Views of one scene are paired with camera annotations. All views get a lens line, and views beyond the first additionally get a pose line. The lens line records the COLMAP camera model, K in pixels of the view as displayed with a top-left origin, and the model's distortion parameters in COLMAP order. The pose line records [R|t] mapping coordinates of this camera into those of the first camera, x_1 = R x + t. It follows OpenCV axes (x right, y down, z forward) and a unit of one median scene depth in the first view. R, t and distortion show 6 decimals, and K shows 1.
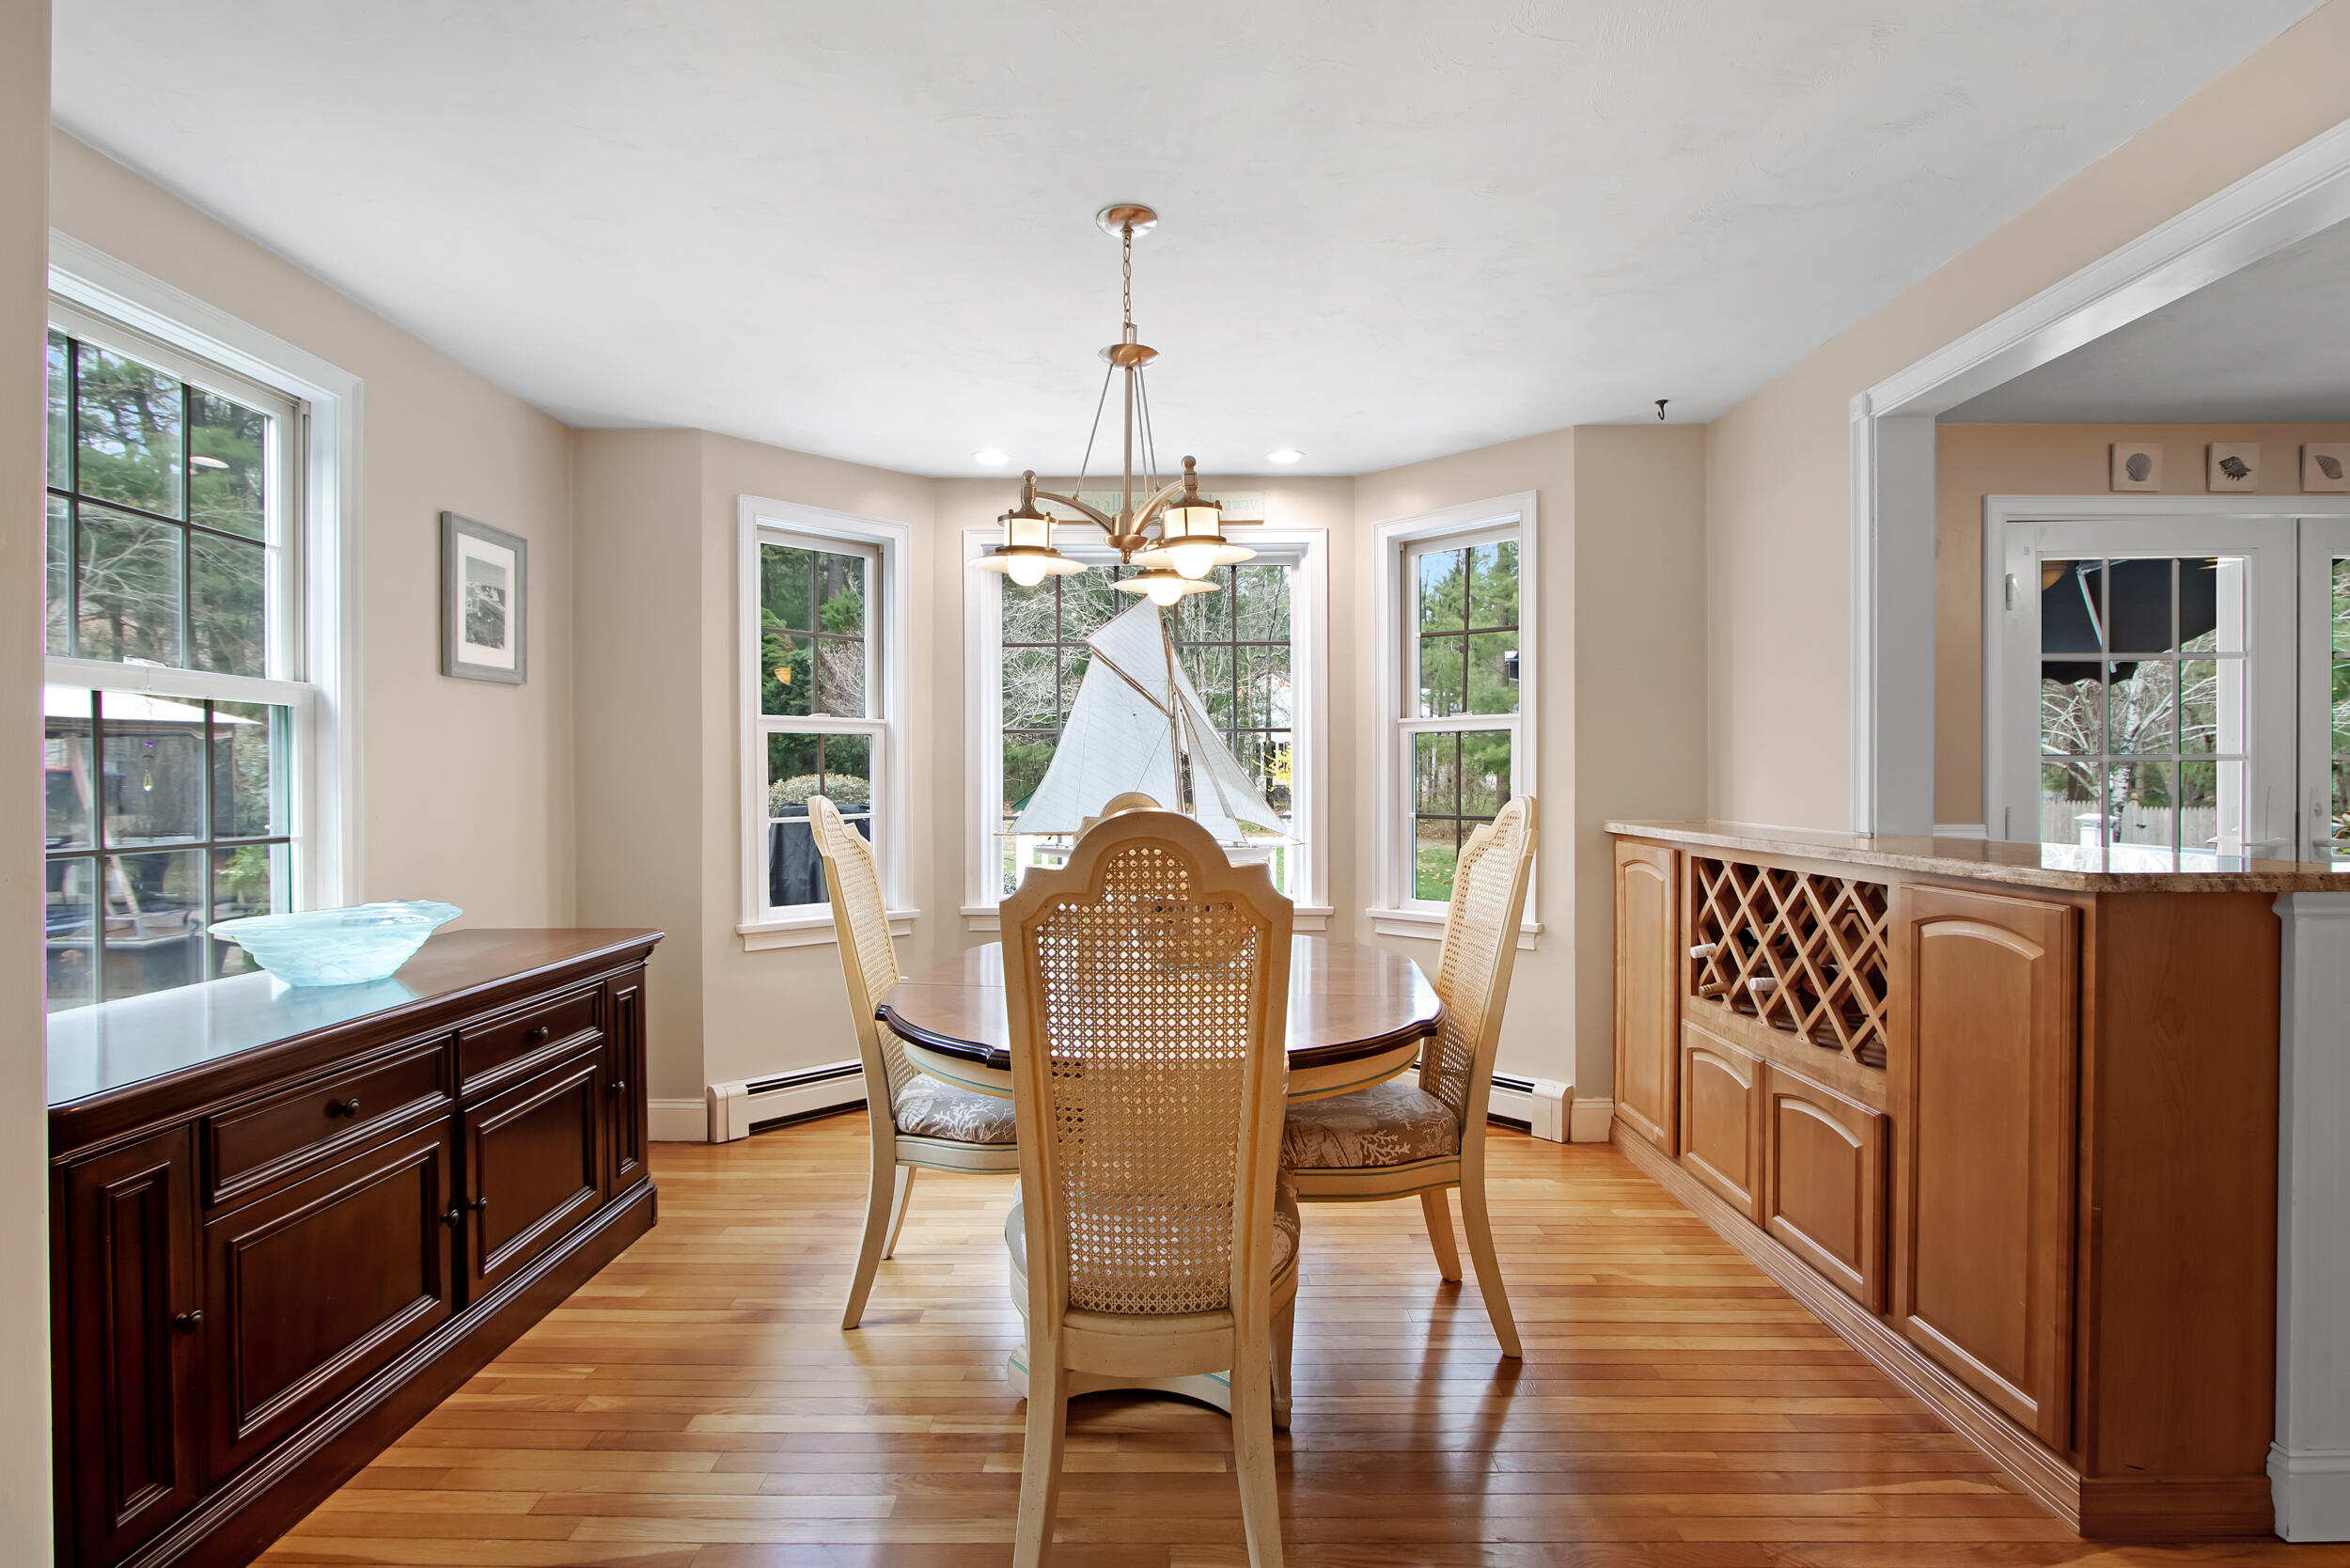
lens RADIAL K [[1119.1, 0, 1166.7], [0, 1119.1, 783.9], [0, 0, 1]] dist [-0.025478, 0.008242]
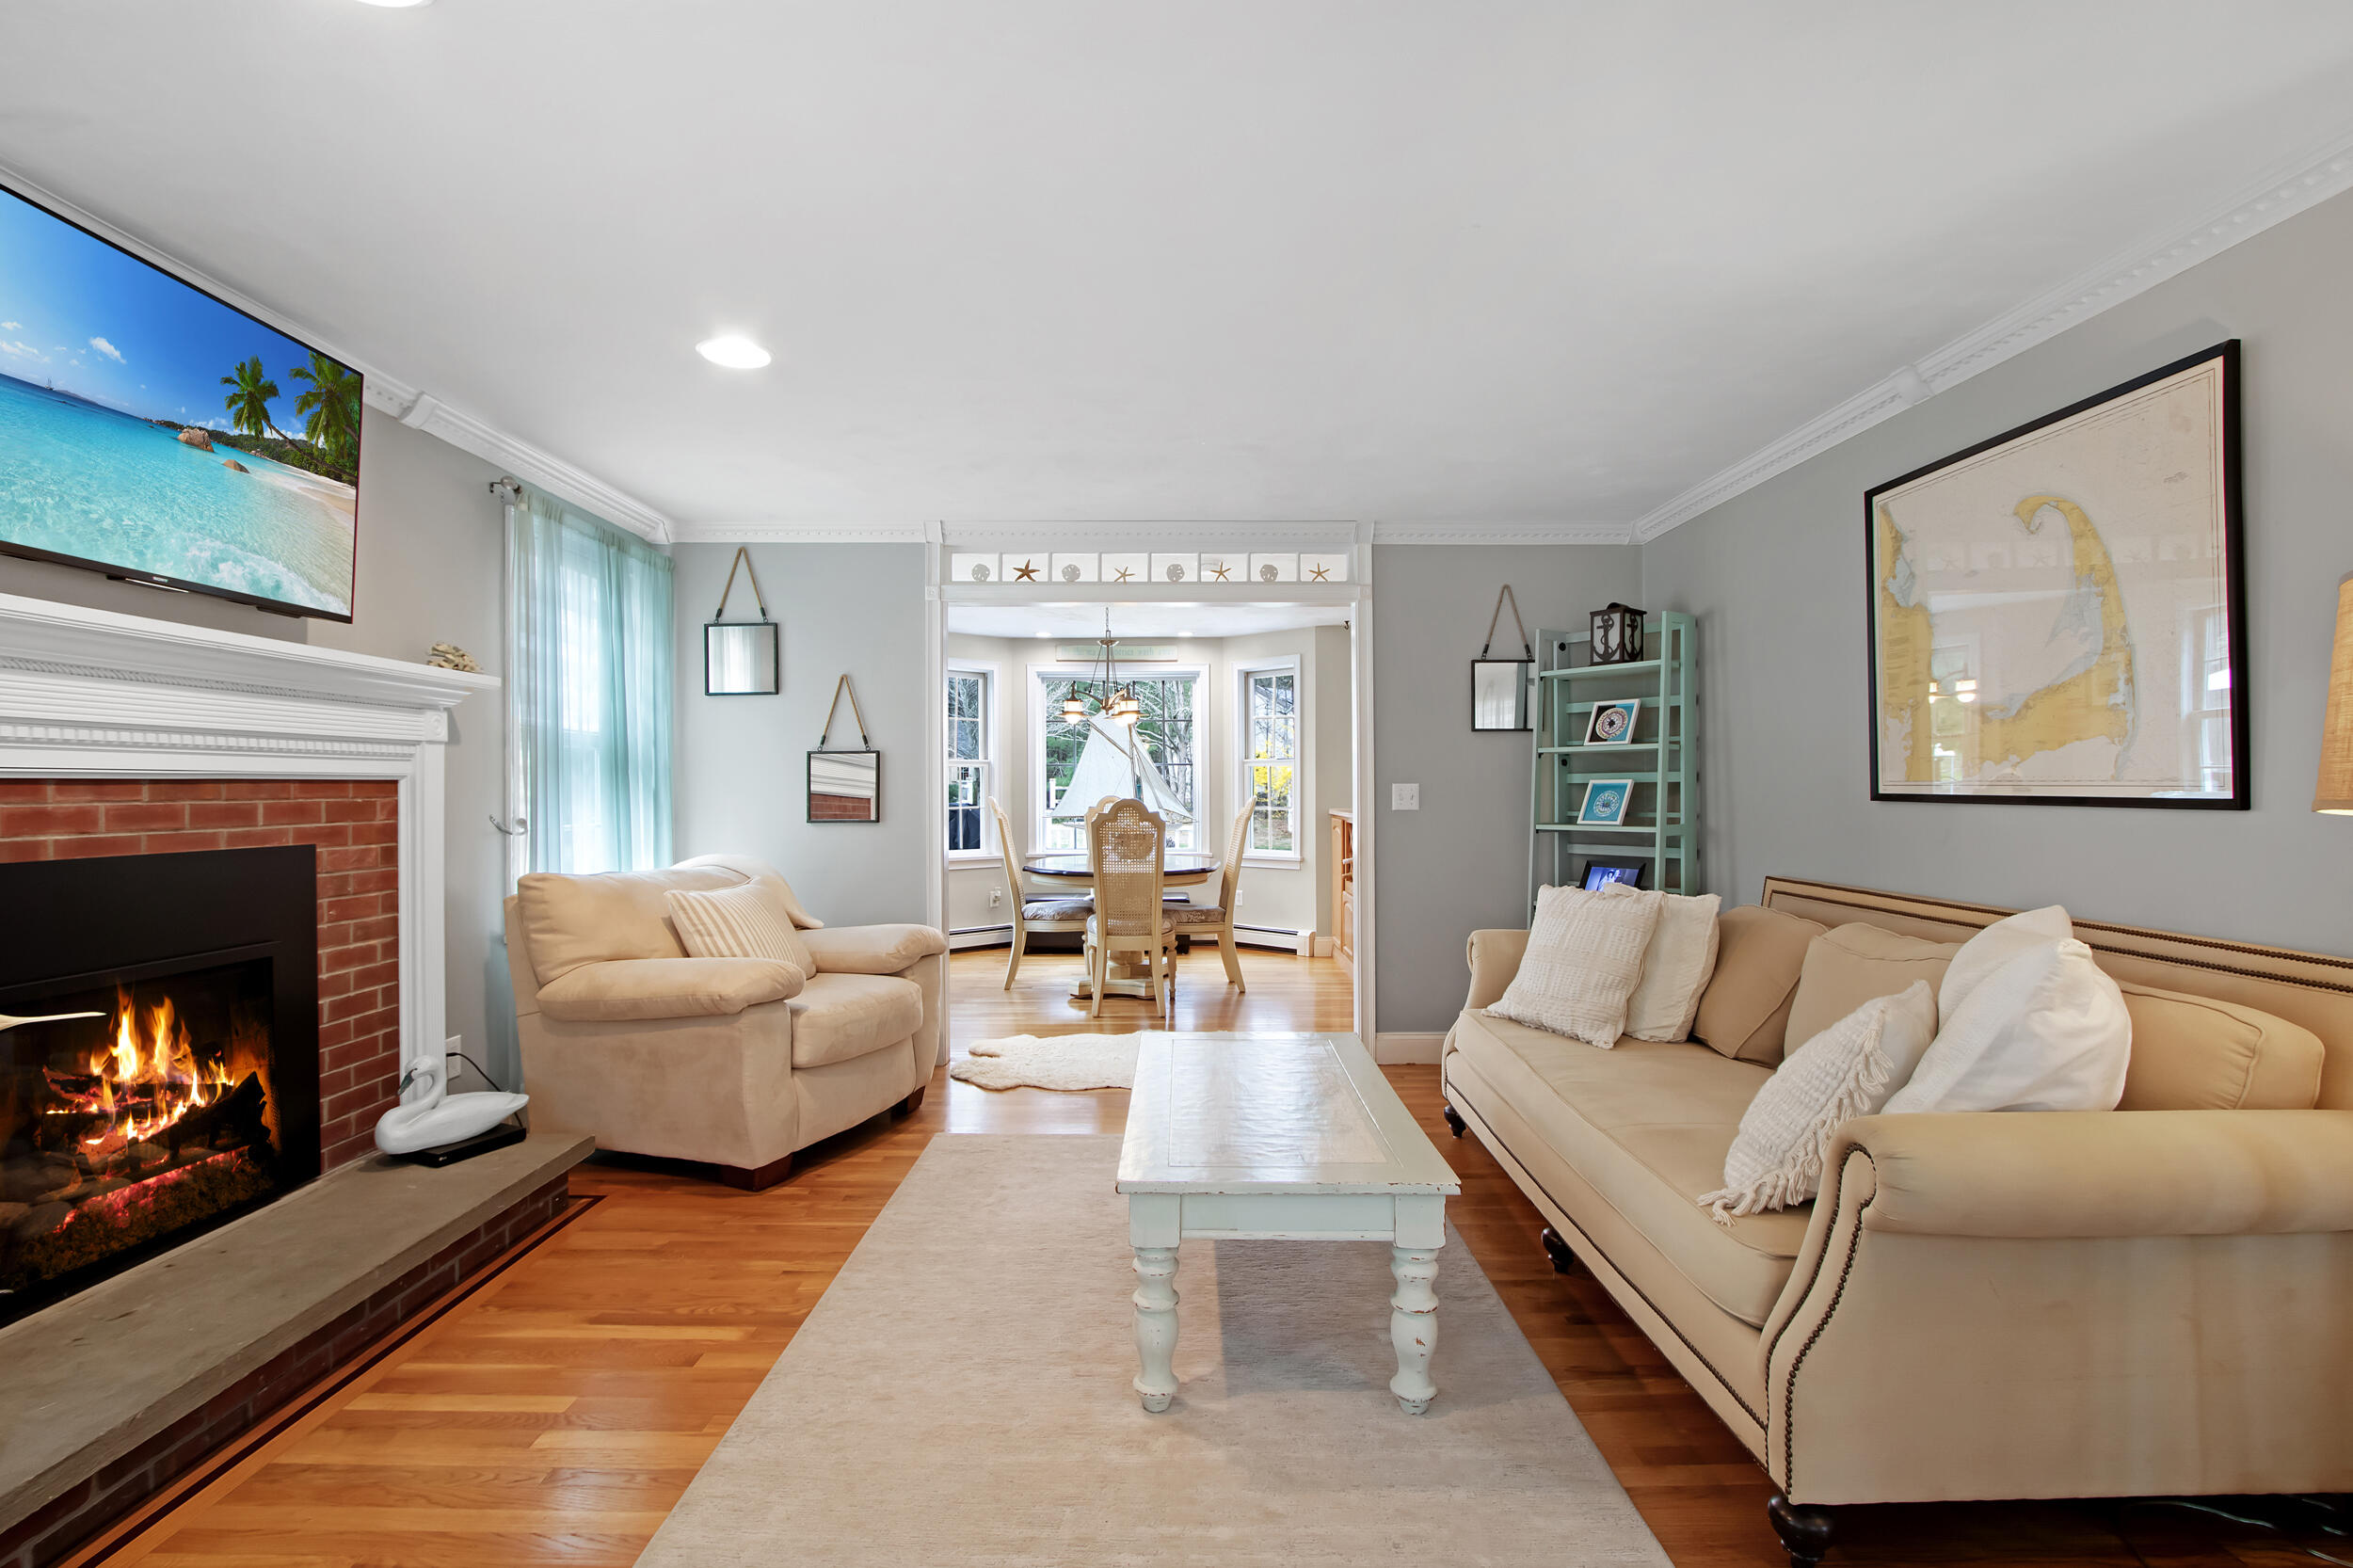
lens RADIAL K [[1120.5, 0, 1168.2], [0, 1120.5, 783.9], [0, 0, 1]] dist [-0.025478, 0.008242]
pose [[0.999898, -0.000574, 0.014262, 0.048377], [0.000657, 0.999983, -0.005773, -0.002776], [-0.014258, 0.005782, 0.999882, -1.148363]]
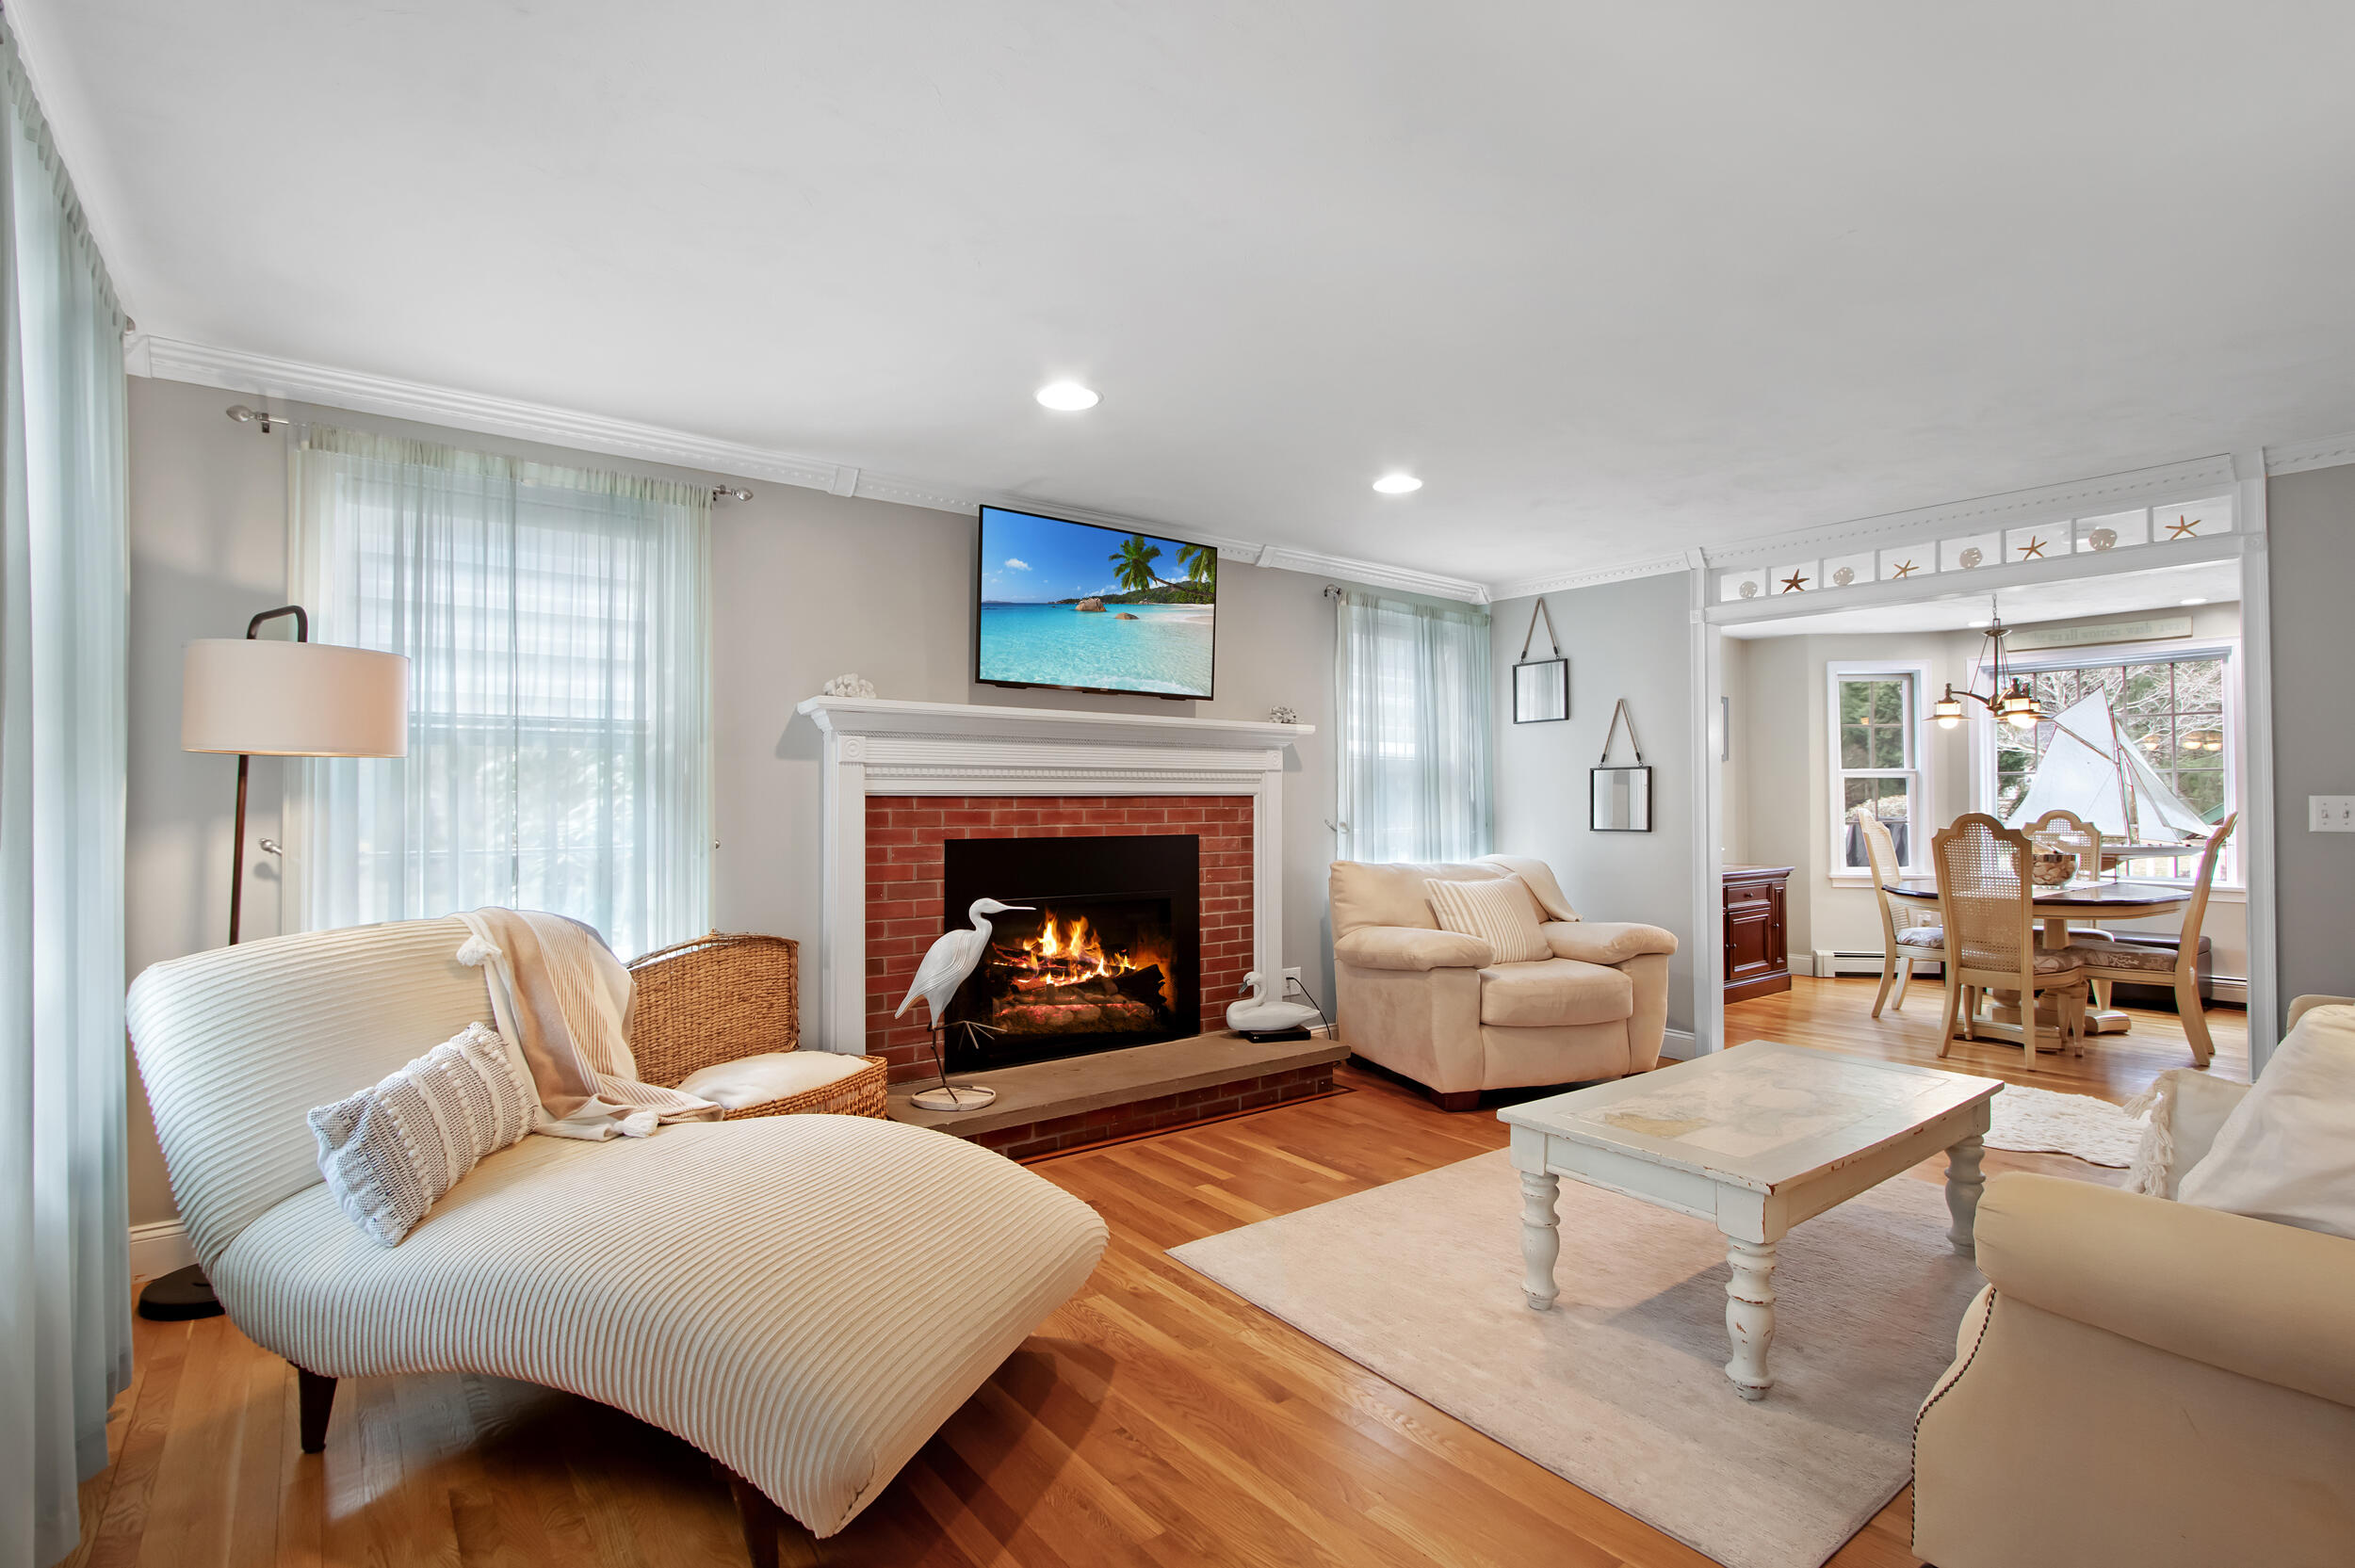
lens RADIAL K [[1114.7, 0, 1176.7], [0, 1114.7, 787.6], [0, 0, 1]] dist [-0.016223, 0.000463]
pose [[0.621644, -0.007782, -0.783261, 0.461813], [-0.001741, 0.999934, -0.011316, -0.005298], [0.783298, 0.008398, 0.621590, -1.193035]]
